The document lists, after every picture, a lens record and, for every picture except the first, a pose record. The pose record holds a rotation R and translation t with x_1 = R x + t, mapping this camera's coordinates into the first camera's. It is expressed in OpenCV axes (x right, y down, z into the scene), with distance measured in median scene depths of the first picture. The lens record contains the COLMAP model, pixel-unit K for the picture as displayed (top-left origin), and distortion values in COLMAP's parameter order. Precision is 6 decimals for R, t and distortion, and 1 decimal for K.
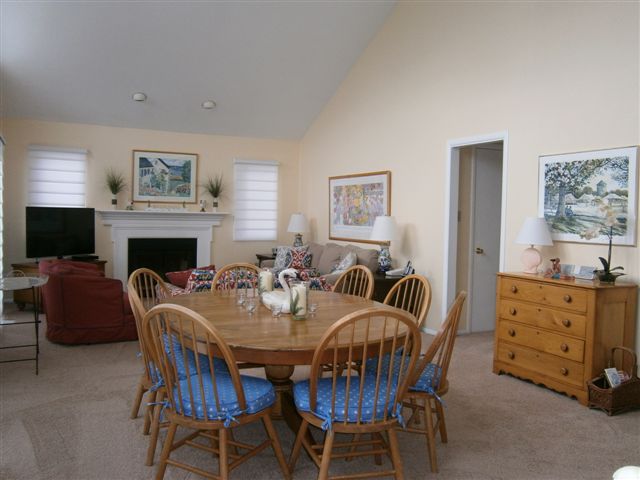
lens RADIAL K [[574.7, 0, 320.0], [0, 574.7, 240.0], [0, 0, 1]] dist [-0.006837, -0.000348]
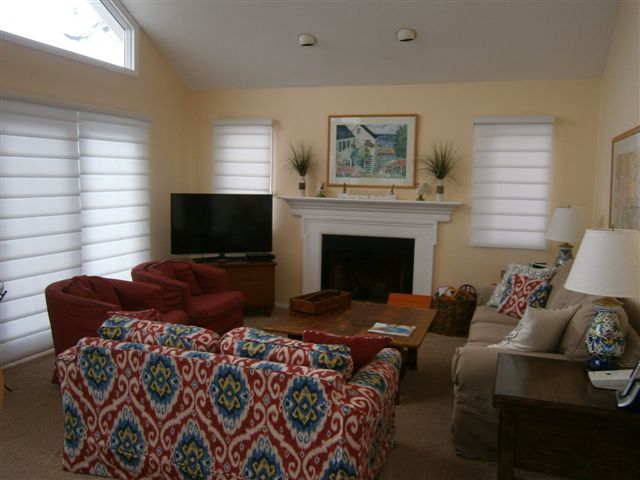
lens RADIAL K [[574.7, 0, 320.0], [0, 574.7, 240.0], [0, 0, 1]] dist [-0.006837, -0.000348]
pose [[0.712033, 0.068512, -0.698795, 0.192000], [-0.039175, 0.997554, 0.057887, -0.038546], [0.701052, -0.013842, 0.712976, 0.452535]]
